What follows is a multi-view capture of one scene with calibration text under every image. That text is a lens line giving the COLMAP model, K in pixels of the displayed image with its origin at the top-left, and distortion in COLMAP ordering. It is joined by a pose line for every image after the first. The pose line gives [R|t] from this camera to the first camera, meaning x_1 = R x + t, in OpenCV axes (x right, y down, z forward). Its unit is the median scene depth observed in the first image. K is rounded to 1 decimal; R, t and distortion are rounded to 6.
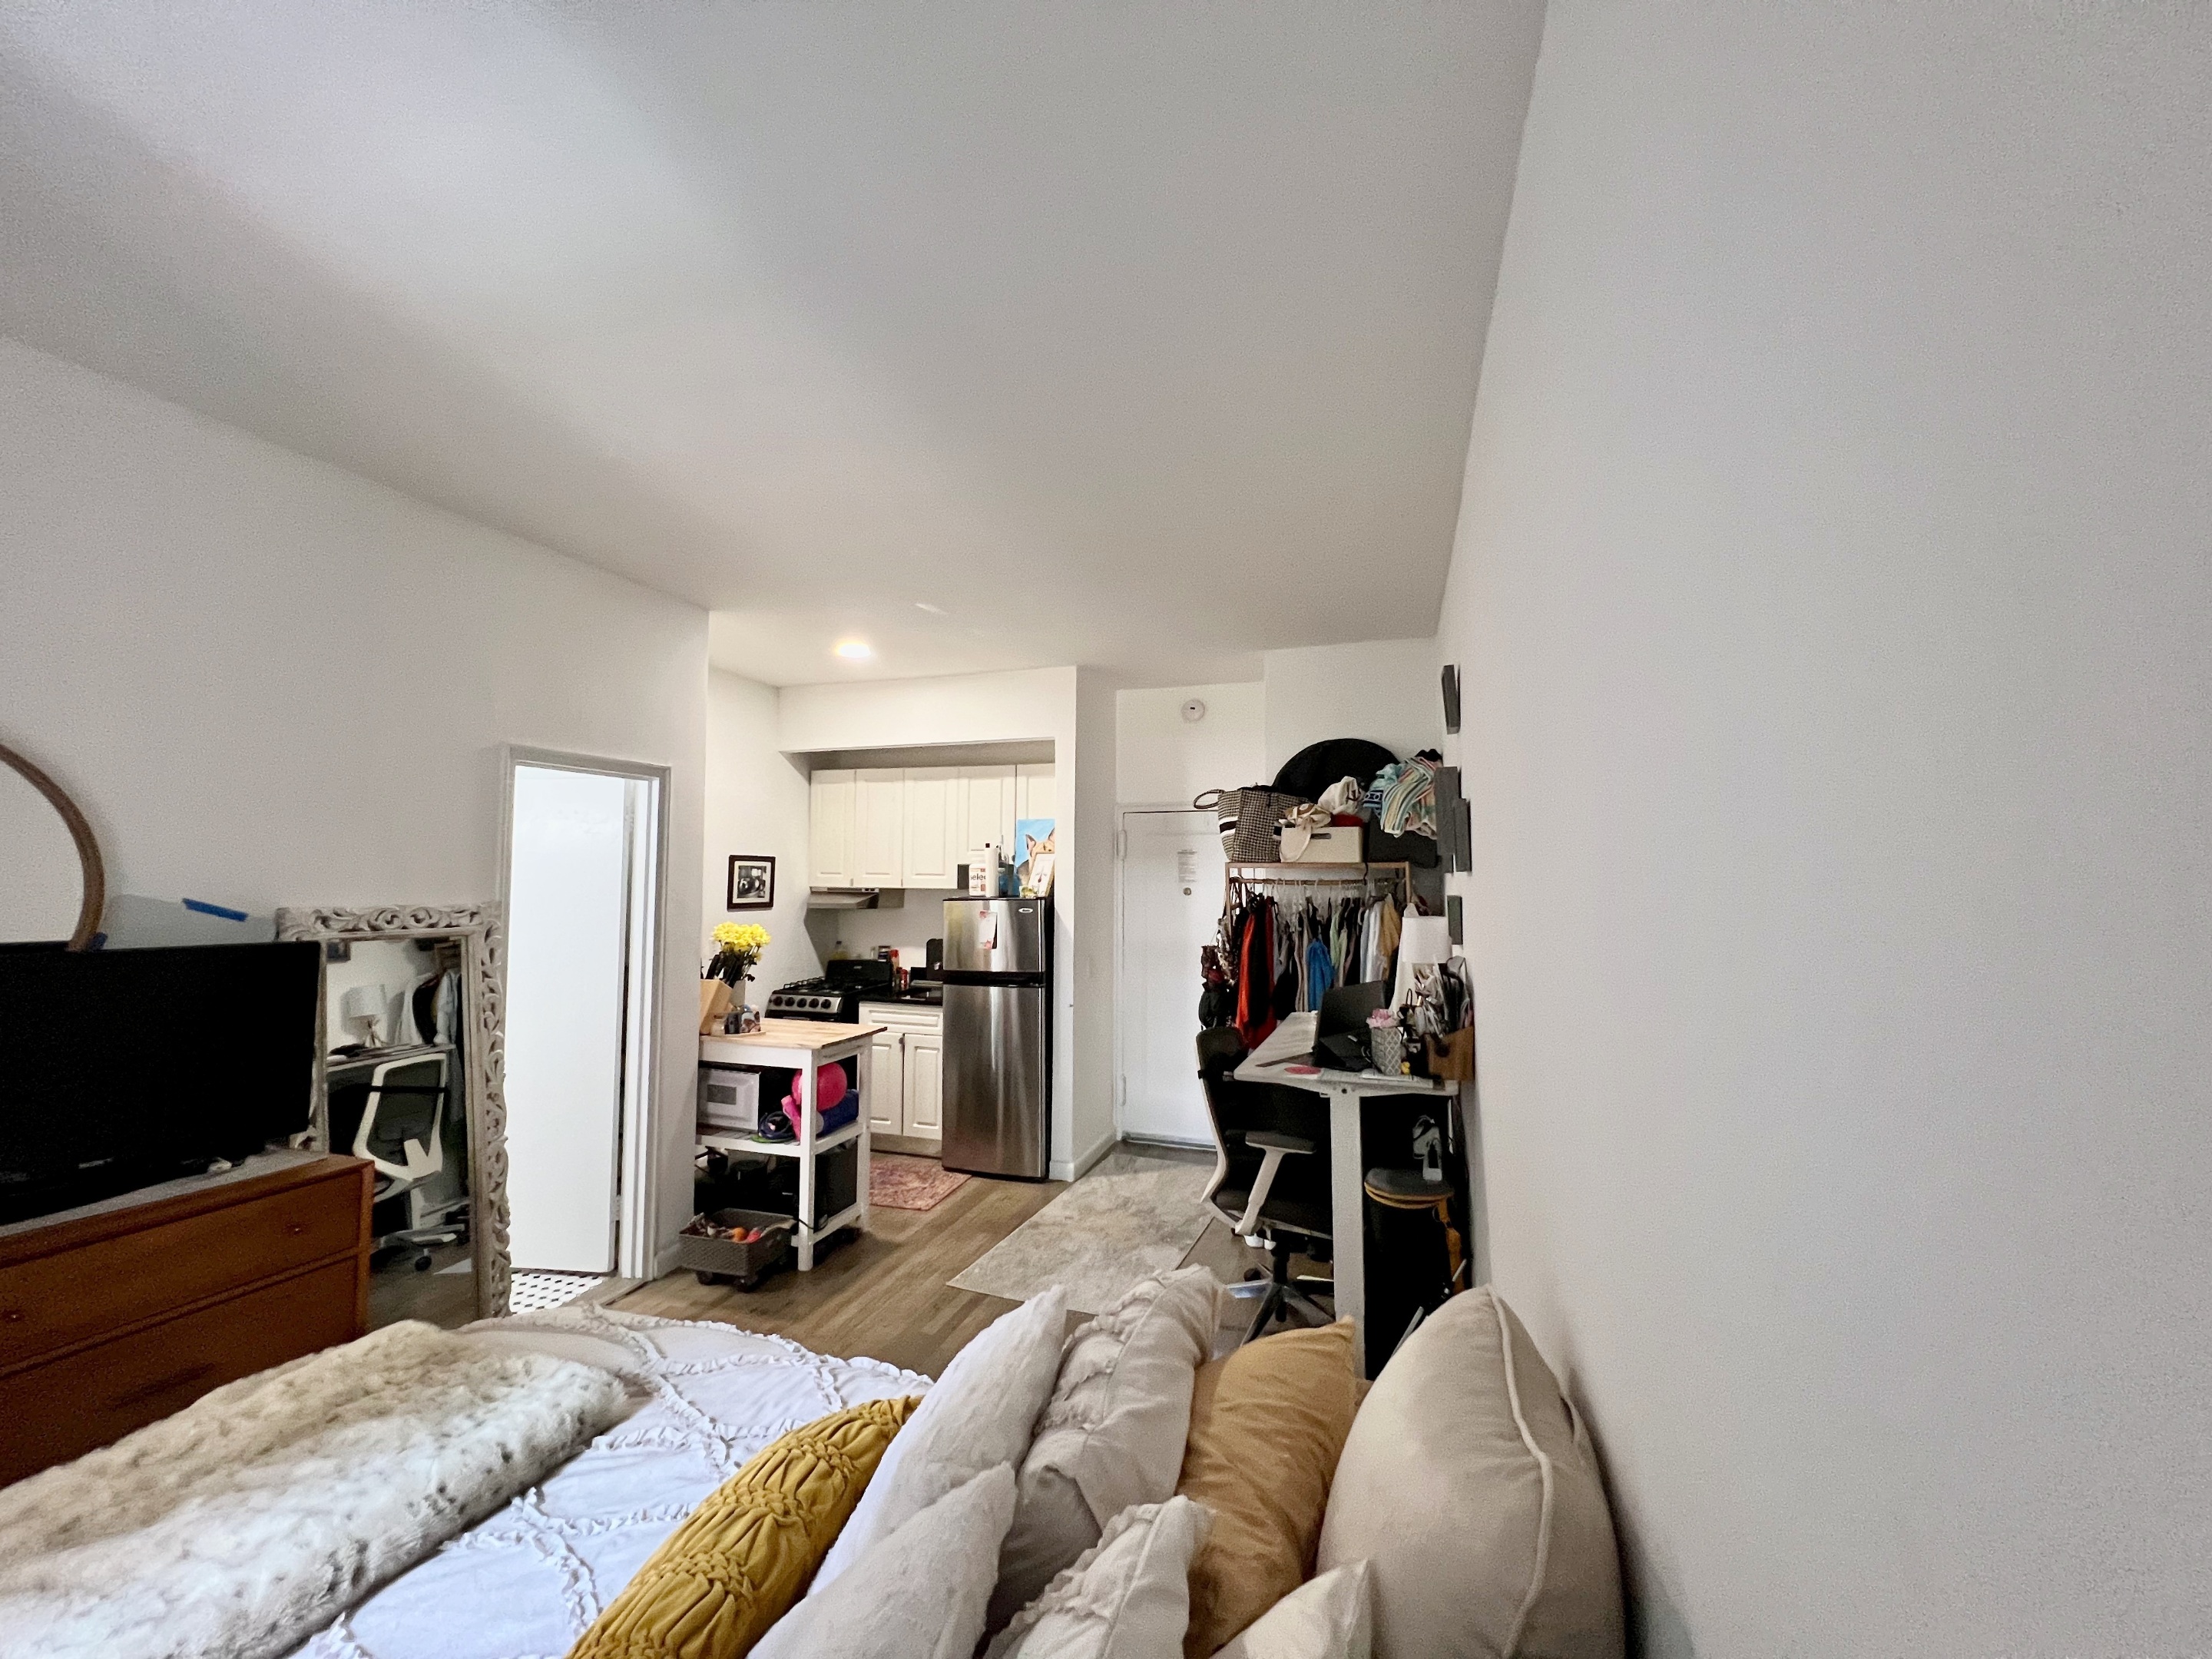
lens RADIAL K [[881.3, 0, 1106.0], [0, 881.3, 829.5], [0, 0, 1]] dist [-0.000875, 0.000274]
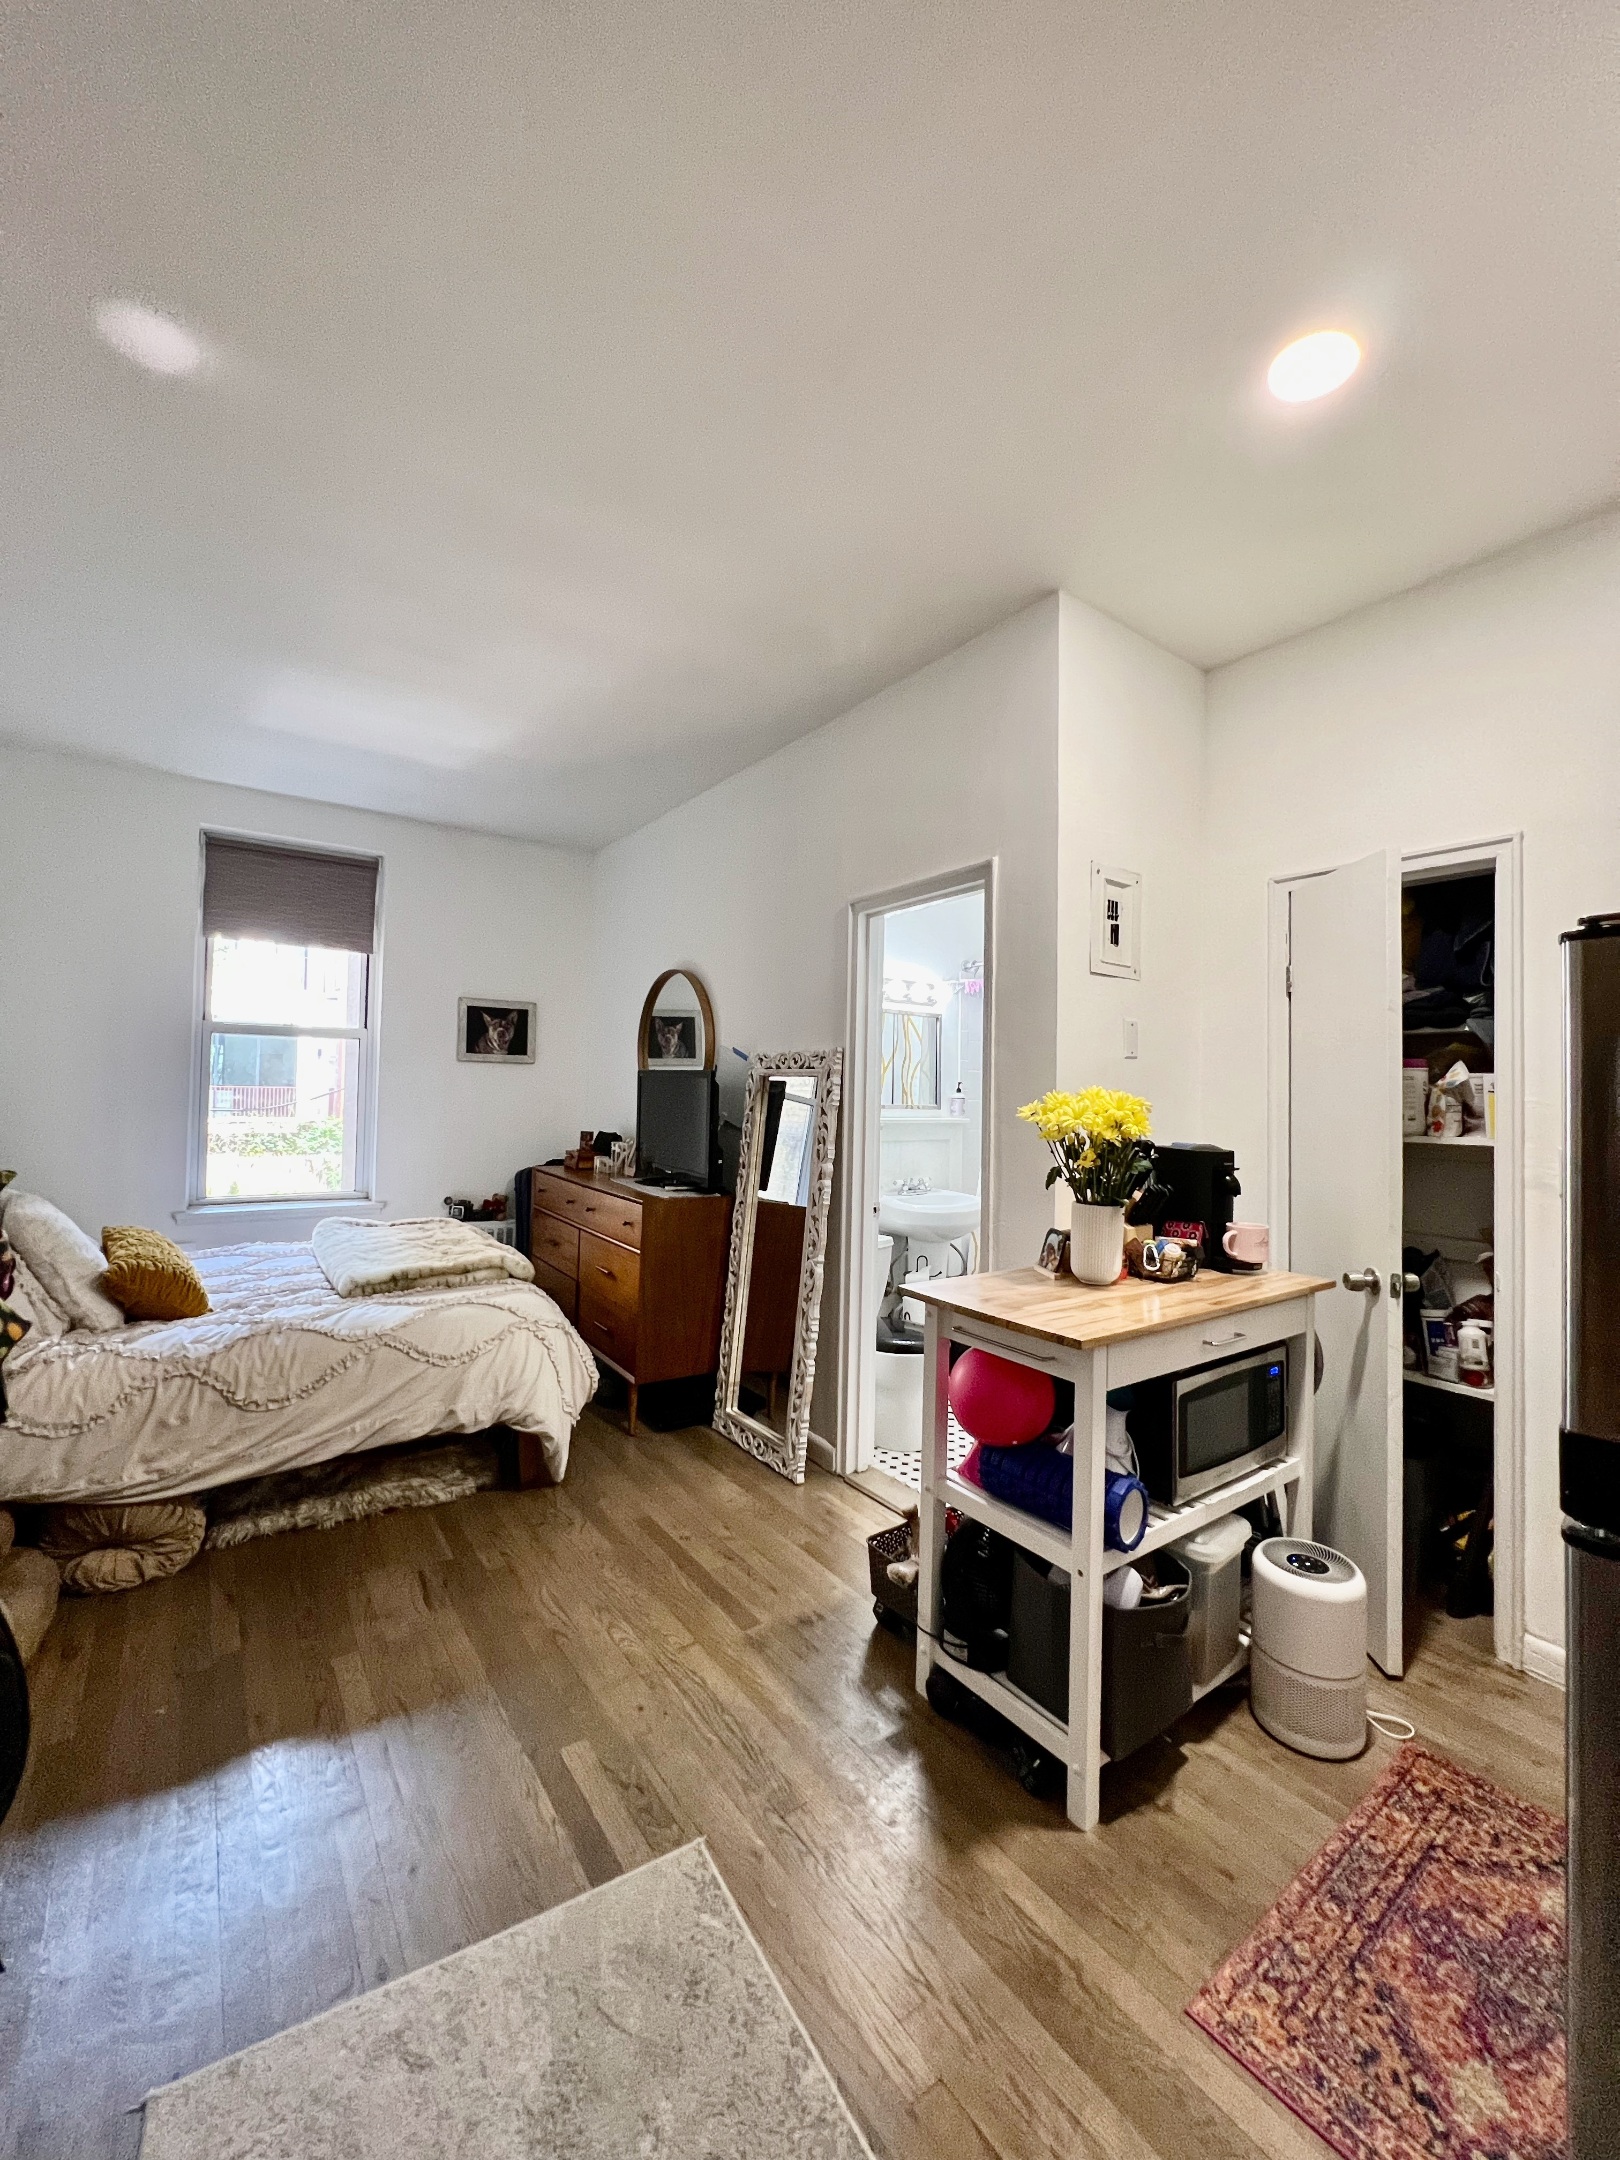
lens RADIAL K [[860.6, 0, 803.9], [0, 860.6, 1076.1], [0, 0, 1]] dist [-0.000875, 0.000274]
pose [[-0.593013, -0.034972, -0.804433, 0.134752], [0.019213, 0.998157, -0.057558, 0.125736], [0.804964, -0.049588, -0.591248, 1.123462]]
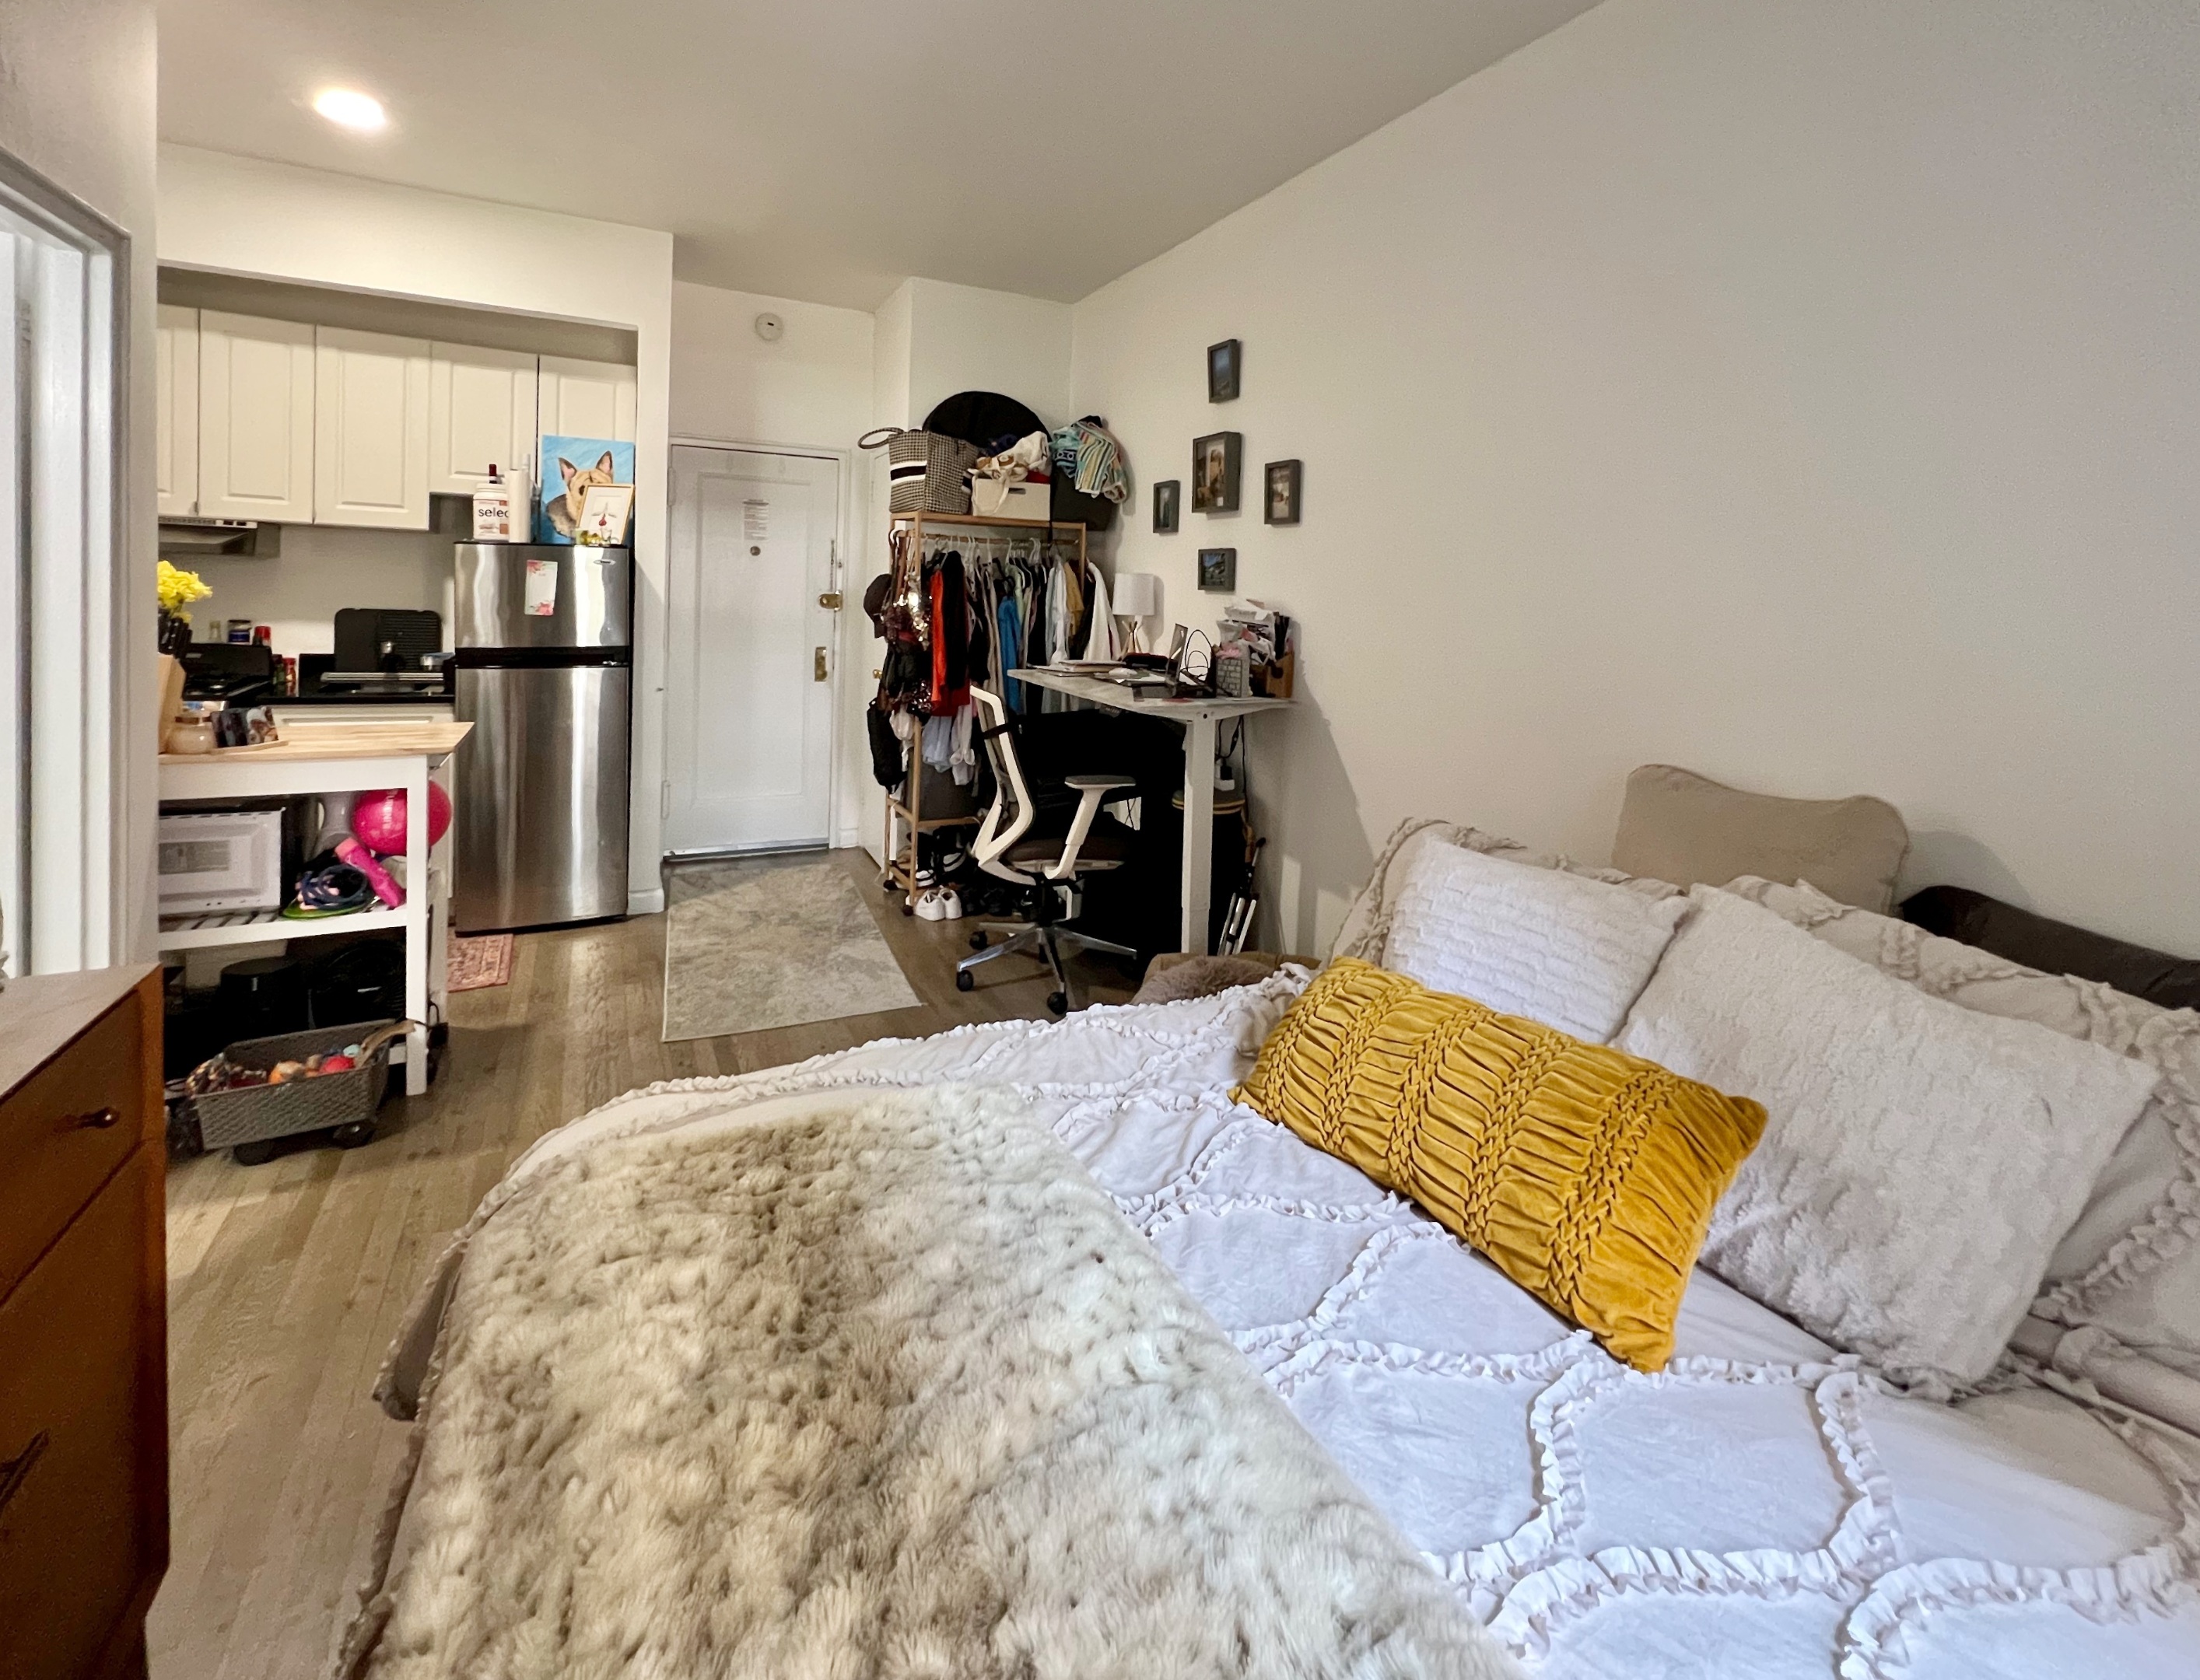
lens RADIAL K [[997.7, 0, 1108.8], [0, 997.7, 623.8], [0, 0, 1]] dist [0.001542, 0.000037]
pose [[0.700535, -0.005609, 0.713596, -0.454009], [-0.066097, 0.995161, 0.072709, 0.064876], [-0.710551, -0.098101, 0.696774, 0.149478]]
